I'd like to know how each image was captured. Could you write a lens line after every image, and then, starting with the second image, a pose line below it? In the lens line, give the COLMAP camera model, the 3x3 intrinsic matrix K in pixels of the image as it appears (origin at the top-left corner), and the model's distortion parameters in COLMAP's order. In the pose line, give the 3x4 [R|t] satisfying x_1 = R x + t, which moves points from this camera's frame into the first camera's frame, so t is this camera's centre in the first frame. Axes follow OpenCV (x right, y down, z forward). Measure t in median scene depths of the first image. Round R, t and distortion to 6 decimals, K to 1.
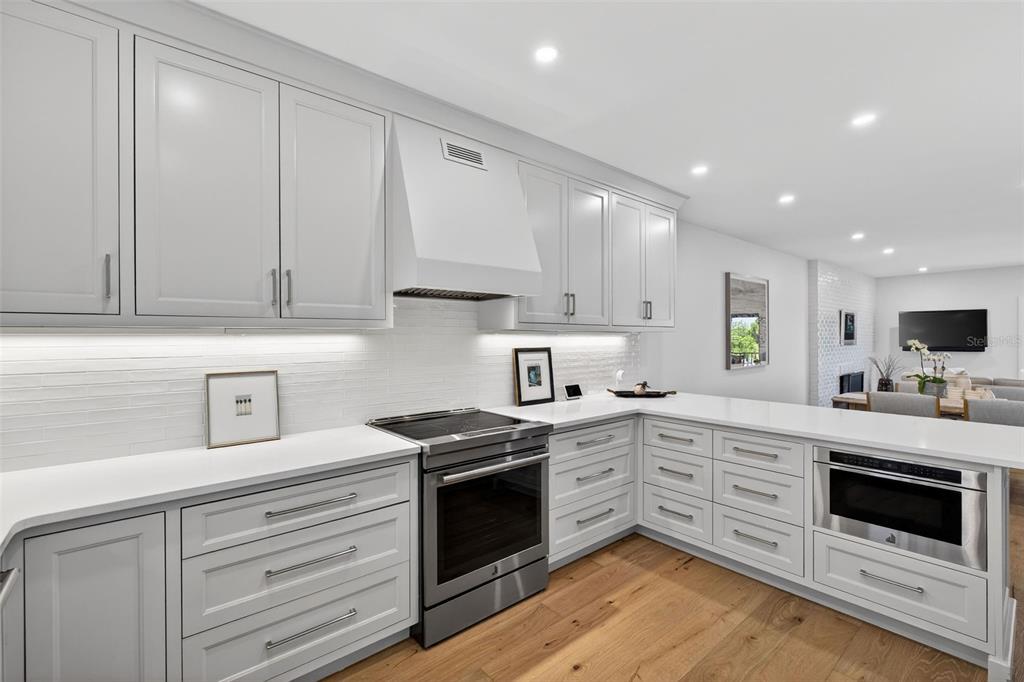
lens RADIAL K [[446.4, 0, 509.6], [0, 446.4, 340.6], [0, 0, 1]] dist [0.002671, -0.000021]
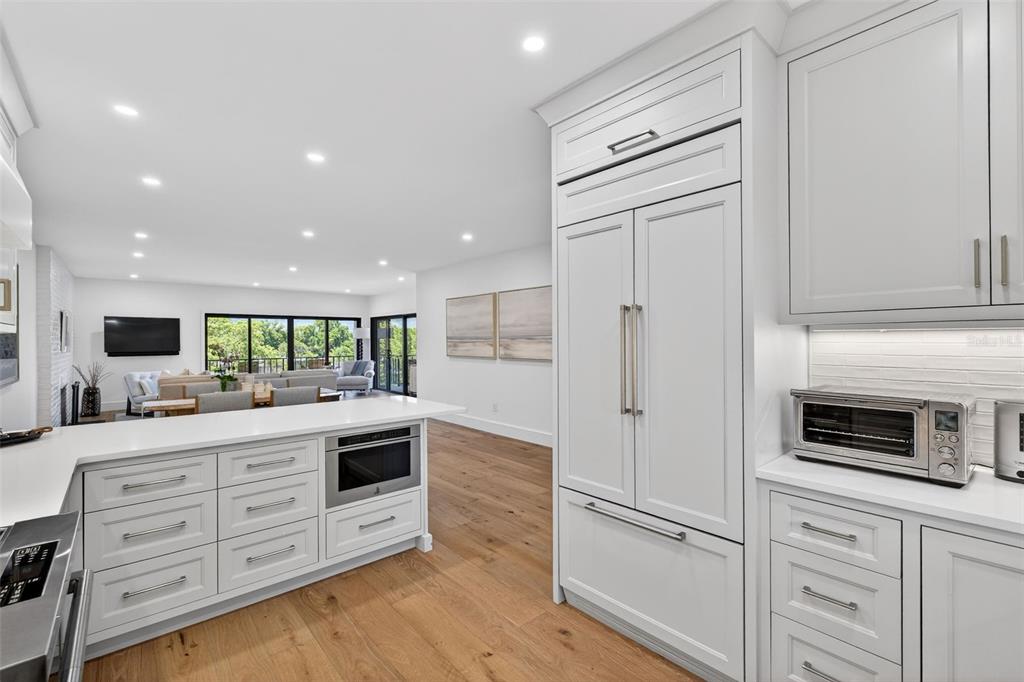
lens RADIAL K [[446.4, 0, 520.2], [0, 446.4, 339.1], [0, 0, 1]] dist [0.002671, -0.000021]
pose [[-0.029011, 0.004836, 0.999567, -0.436252], [0.012338, 0.999914, -0.004479, 0.000193], [-0.999503, 0.012203, -0.029068, 0.529288]]
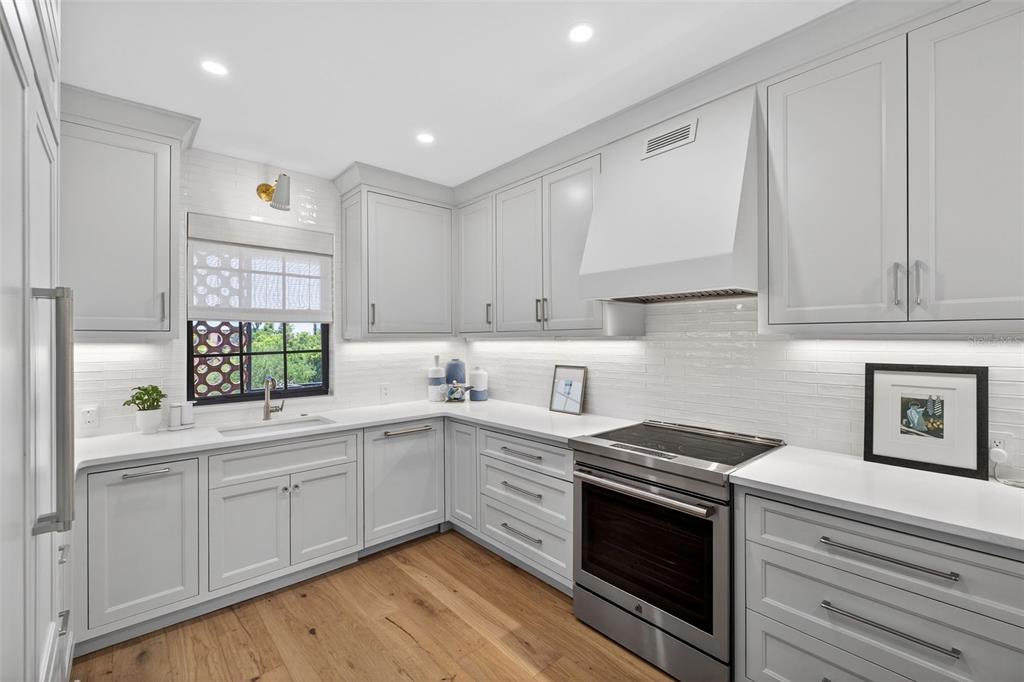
lens RADIAL K [[446.4, 0, 511.0], [0, 446.4, 336.5], [0, 0, 1]] dist [0.002671, -0.000021]
pose [[0.023421, -0.000316, -0.999726, 0.799837], [-0.000452, 1.000000, -0.000327, -0.023874], [0.999726, 0.000459, 0.023421, 0.679221]]
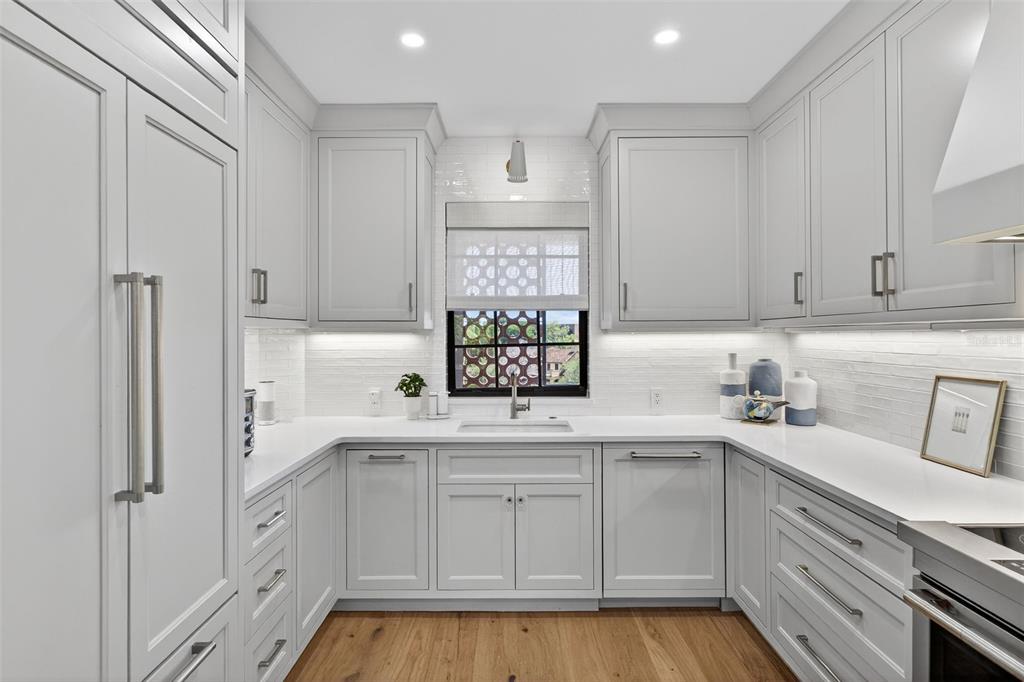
lens RADIAL K [[523.6, 0, 509.5], [0, 523.6, 333.8], [0, 0, 1]] dist [0.009692, -0.003243]
pose [[-0.647066, 0.005072, -0.762417, 0.551026], [0.001721, 0.999985, 0.005192, -0.011782], [0.762432, 0.002047, -0.647065, 0.873301]]
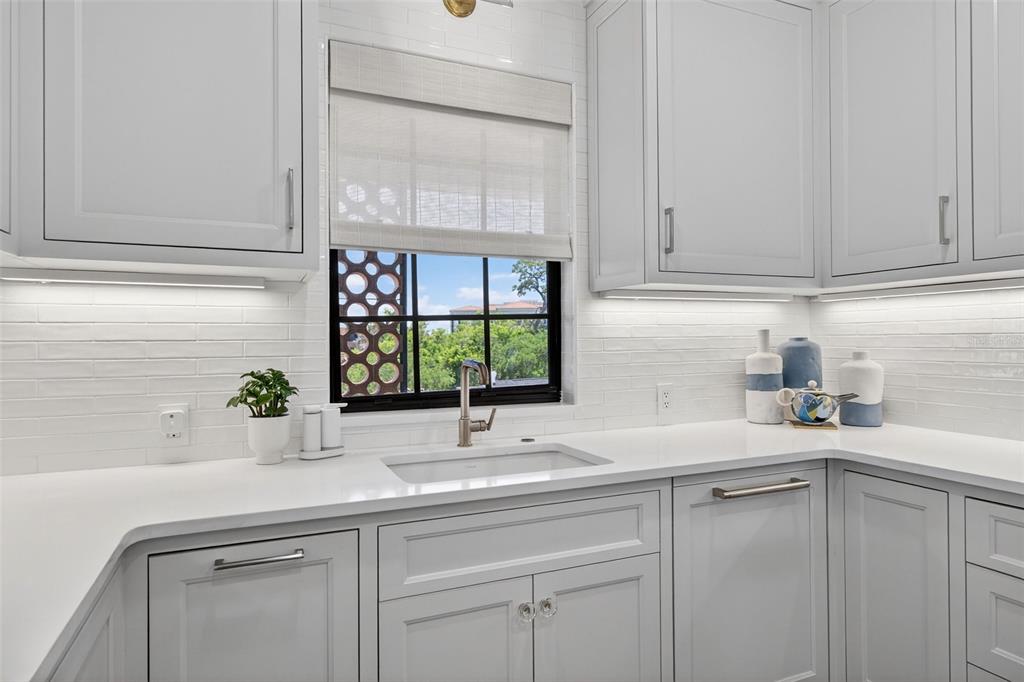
lens RADIAL K [[608.1, 0, 510.6], [0, 608.1, 339.0], [0, 0, 1]] dist [0.001618, -0.003707]
pose [[-0.288789, 0.006772, -0.957369, 0.333393], [0.002345, 0.999977, 0.006366, 0.053133], [0.957390, -0.000407, -0.288799, 0.335125]]
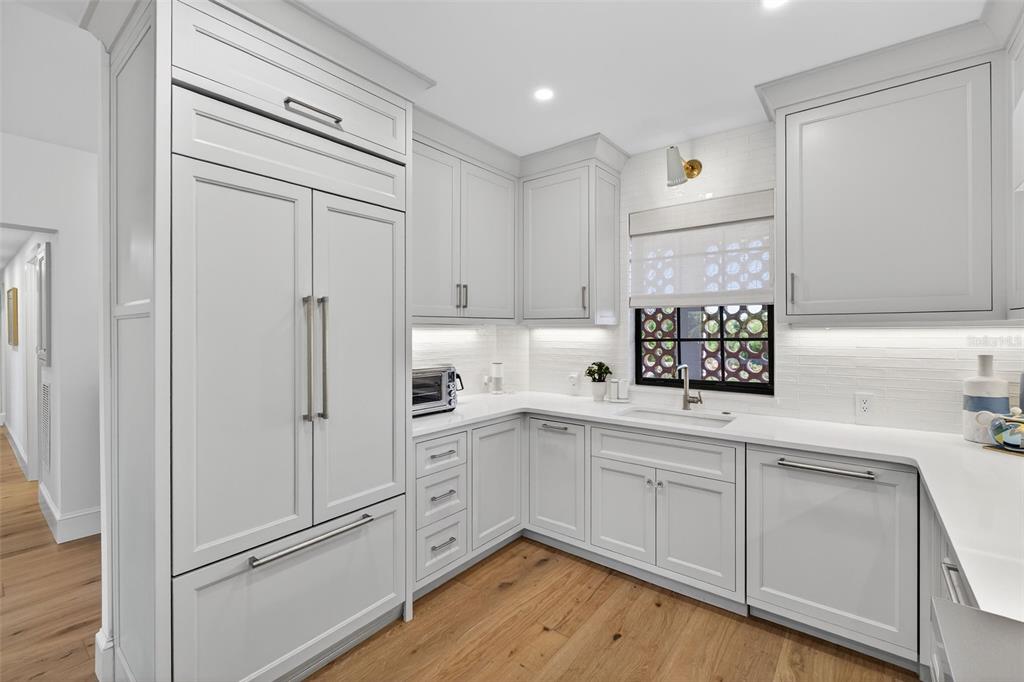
lens RADIAL K [[446.4, 0, 509.4], [0, 446.4, 332.2], [0, 0, 1]] dist [0.002671, -0.000021]
pose [[-0.980719, 0.007272, -0.195286, 0.227233], [0.005144, 0.999922, 0.011401, -0.012444], [0.195354, 0.010177, -0.980680, 1.095899]]
